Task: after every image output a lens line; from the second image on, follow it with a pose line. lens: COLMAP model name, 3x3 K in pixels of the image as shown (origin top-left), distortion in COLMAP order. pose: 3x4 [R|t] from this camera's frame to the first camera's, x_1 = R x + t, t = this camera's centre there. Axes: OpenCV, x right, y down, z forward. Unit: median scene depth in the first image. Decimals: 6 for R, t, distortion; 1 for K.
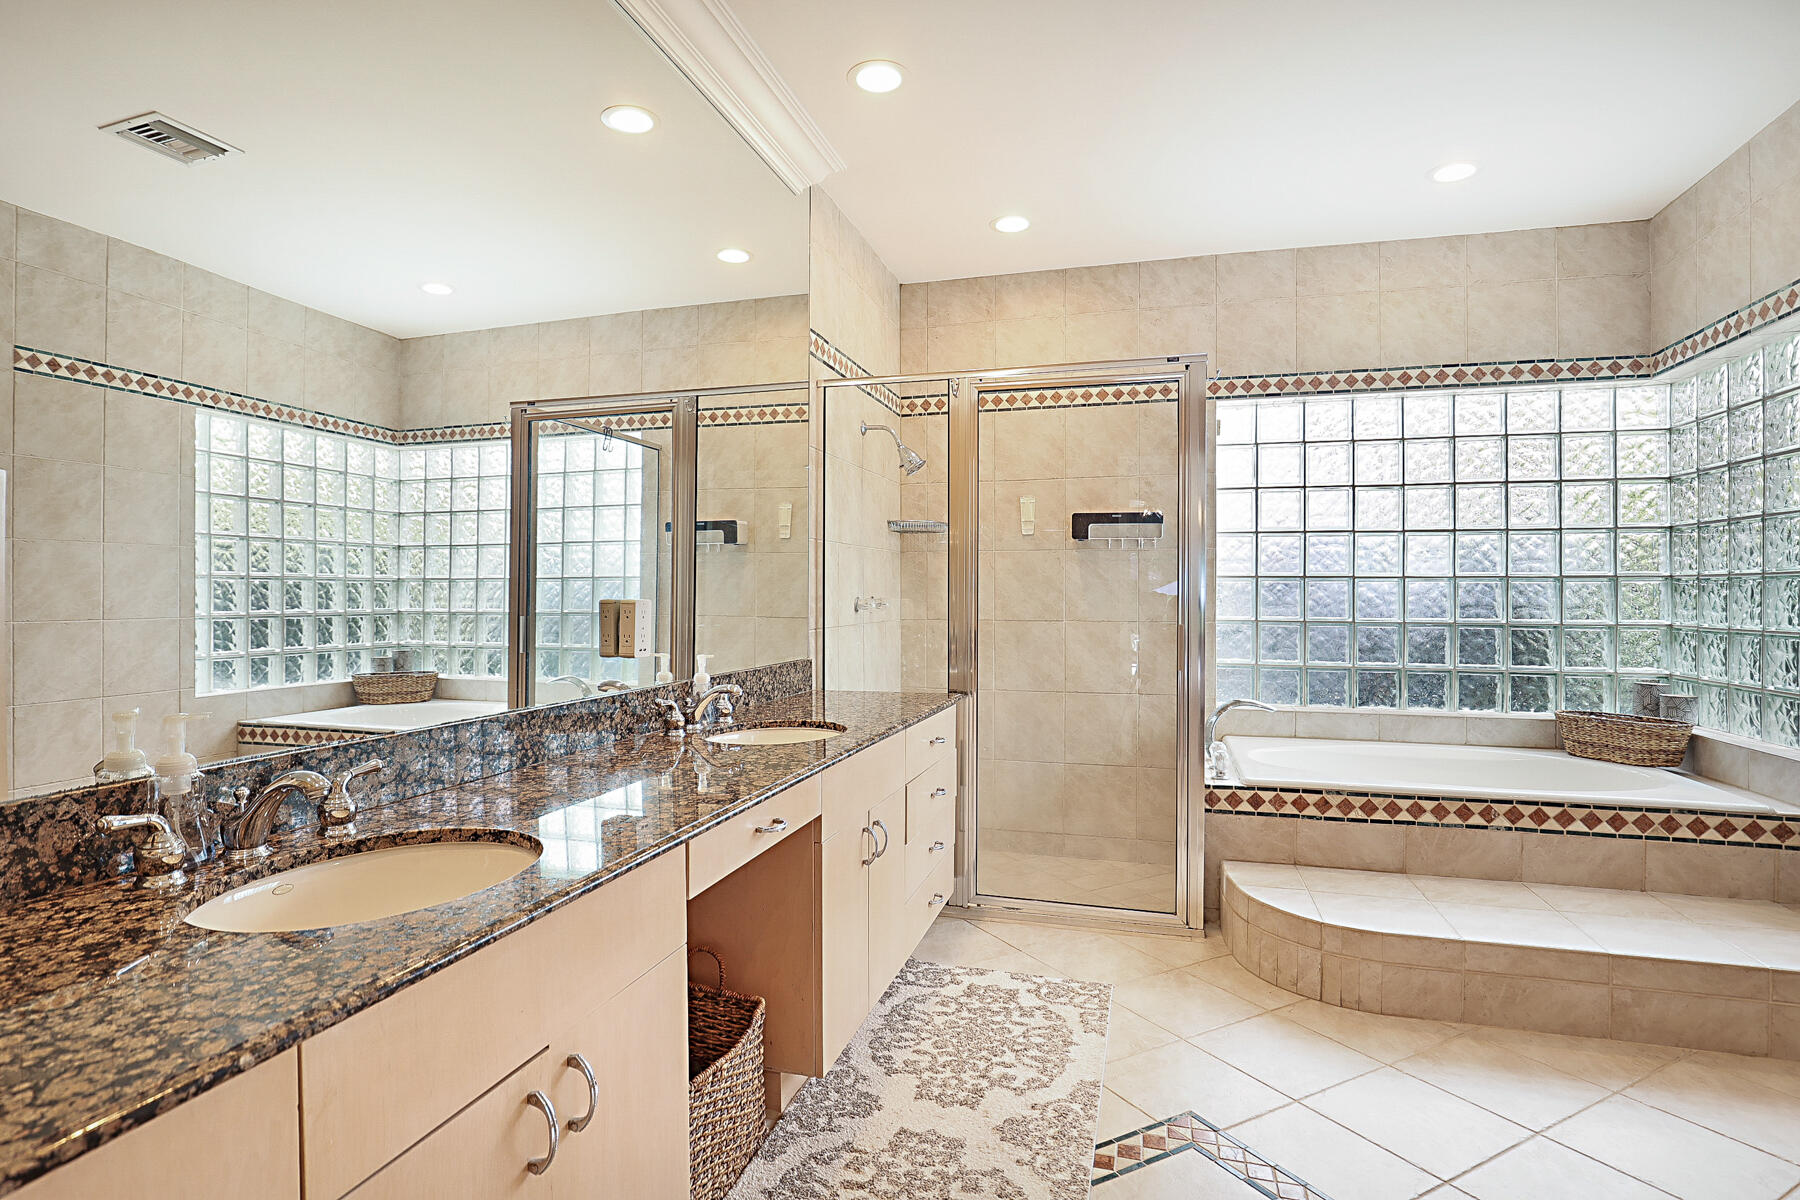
lens RADIAL K [[893.3, 0, 905.1], [0, 893.3, 601.2], [0, 0, 1]] dist [-0.020797, 0.001427]
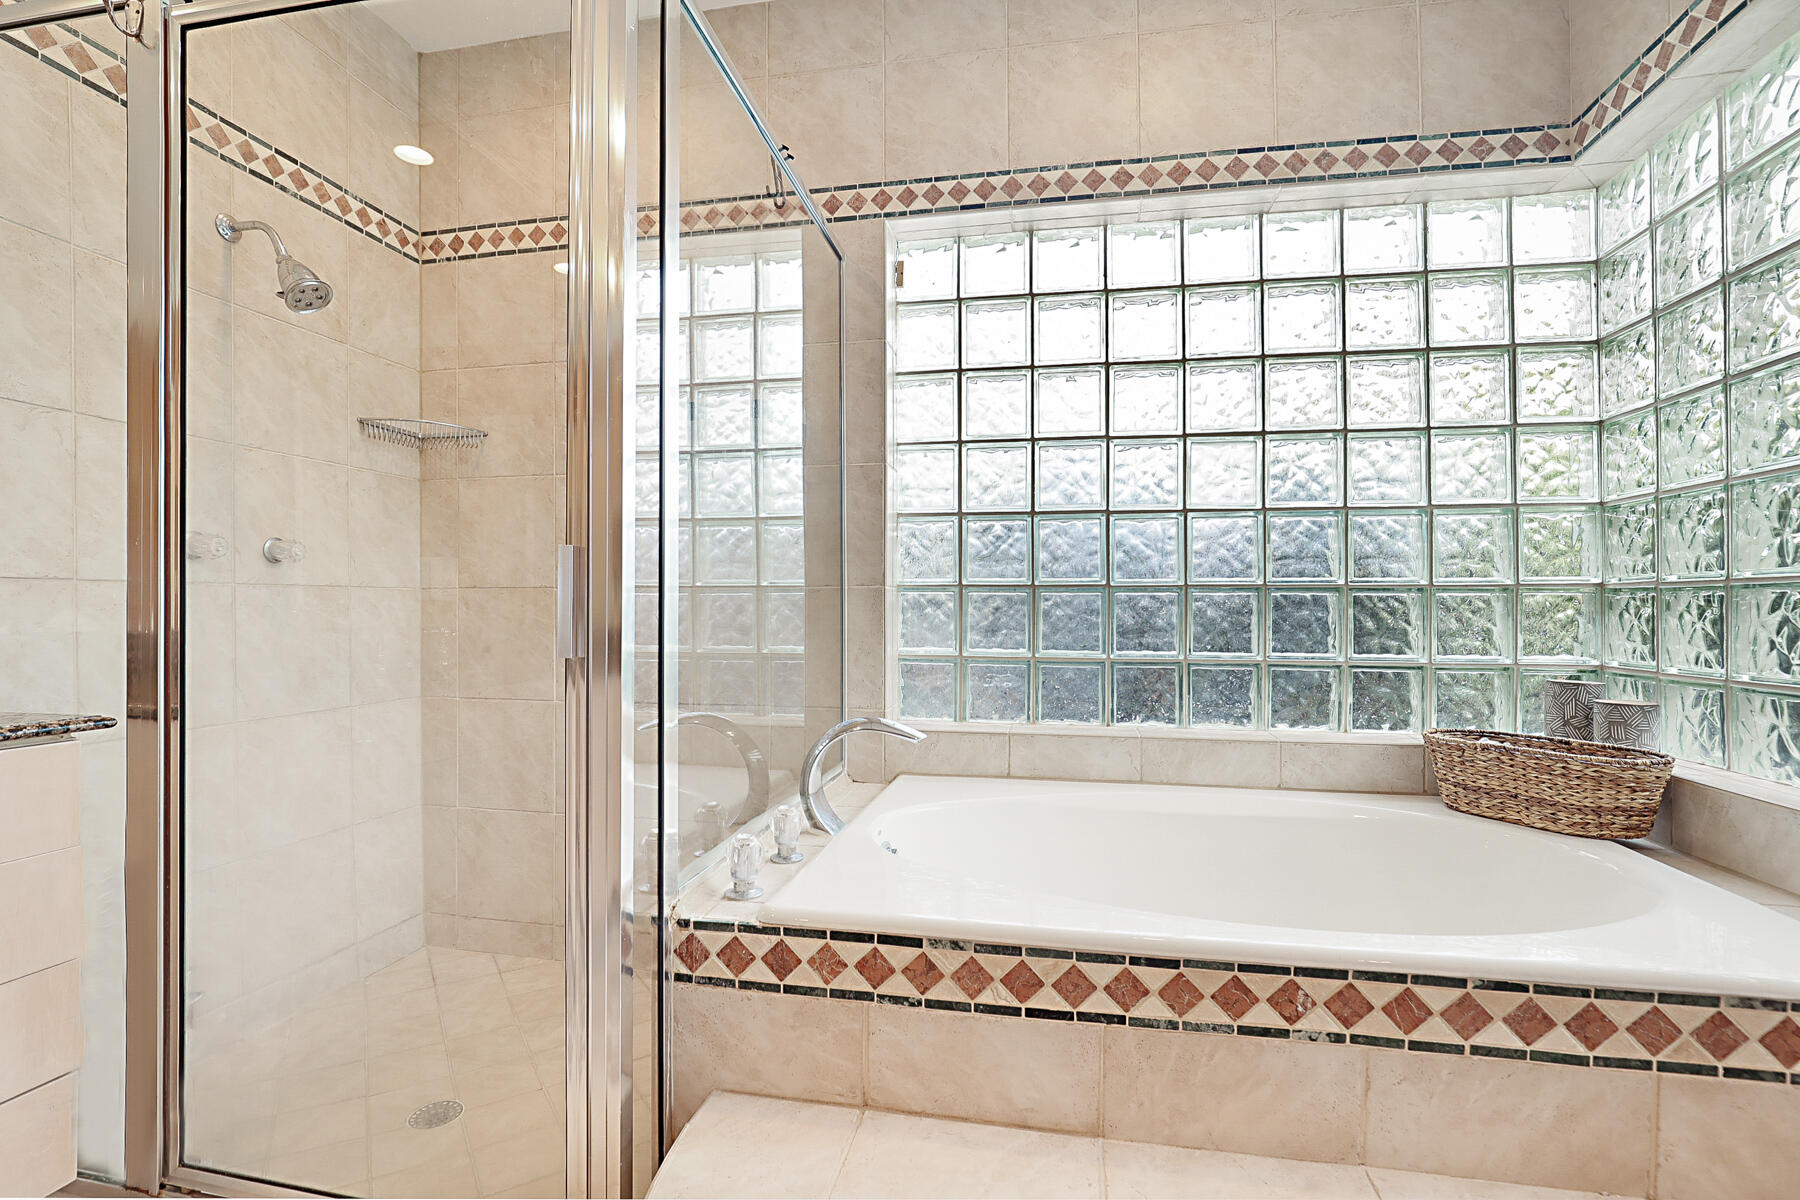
lens RADIAL K [[826.9, 0, 894.7], [0, 826.9, 608.1], [0, 0, 1]] dist [-0.038042, 0.007114]
pose [[0.996658, -0.000445, 0.081691, 0.339087], [0.000722, 0.999994, -0.003362, 0.044566], [-0.081689, 0.003410, 0.996652, 0.485352]]
